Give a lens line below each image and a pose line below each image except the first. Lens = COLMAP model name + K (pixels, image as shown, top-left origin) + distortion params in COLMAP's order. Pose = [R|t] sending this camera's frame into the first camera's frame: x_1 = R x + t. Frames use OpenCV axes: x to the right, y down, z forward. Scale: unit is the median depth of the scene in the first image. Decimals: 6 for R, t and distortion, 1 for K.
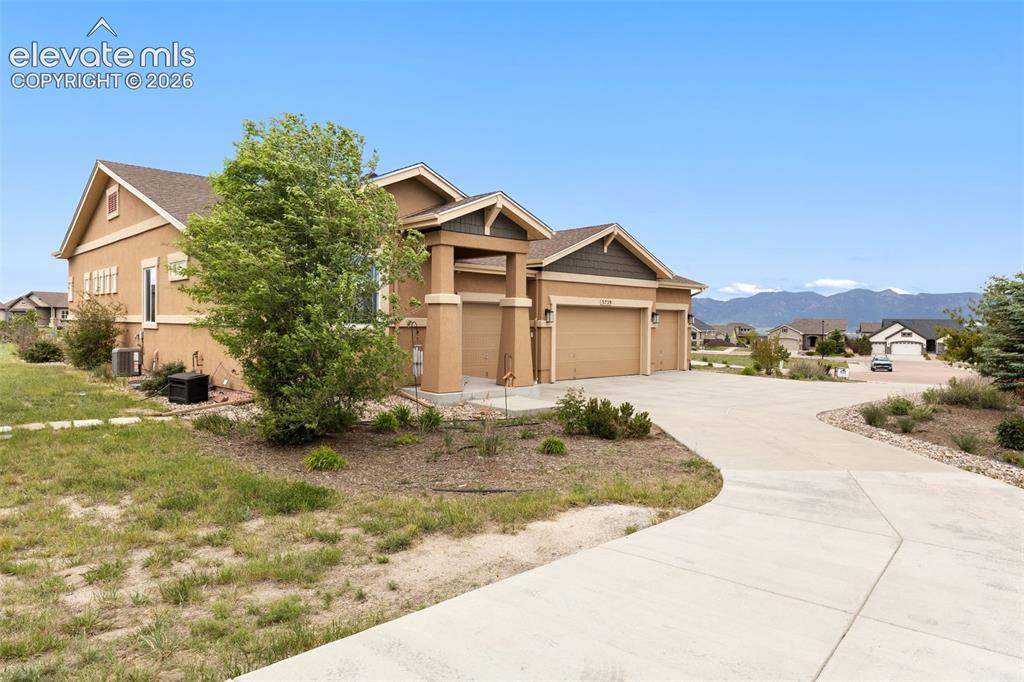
lens RADIAL K [[593.5, 0, 512.0], [0, 593.5, 341.0], [0, 0, 1]] dist [0.072555, 0.000081]
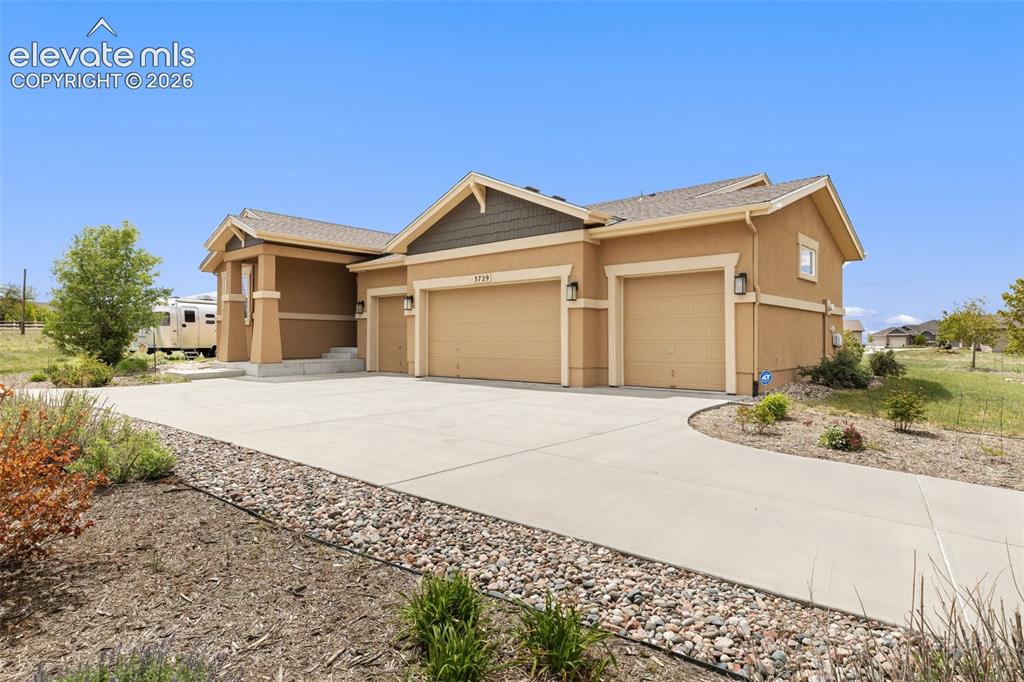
lens RADIAL K [[593.5, 0, 512.0], [0, 593.5, 341.0], [0, 0, 1]] dist [0.072555, 0.000081]
pose [[0.112109, 0.004172, -0.993687, 0.899757], [-0.016884, 0.999855, 0.002293, 0.010054], [0.993552, 0.016520, 0.112163, 0.955524]]
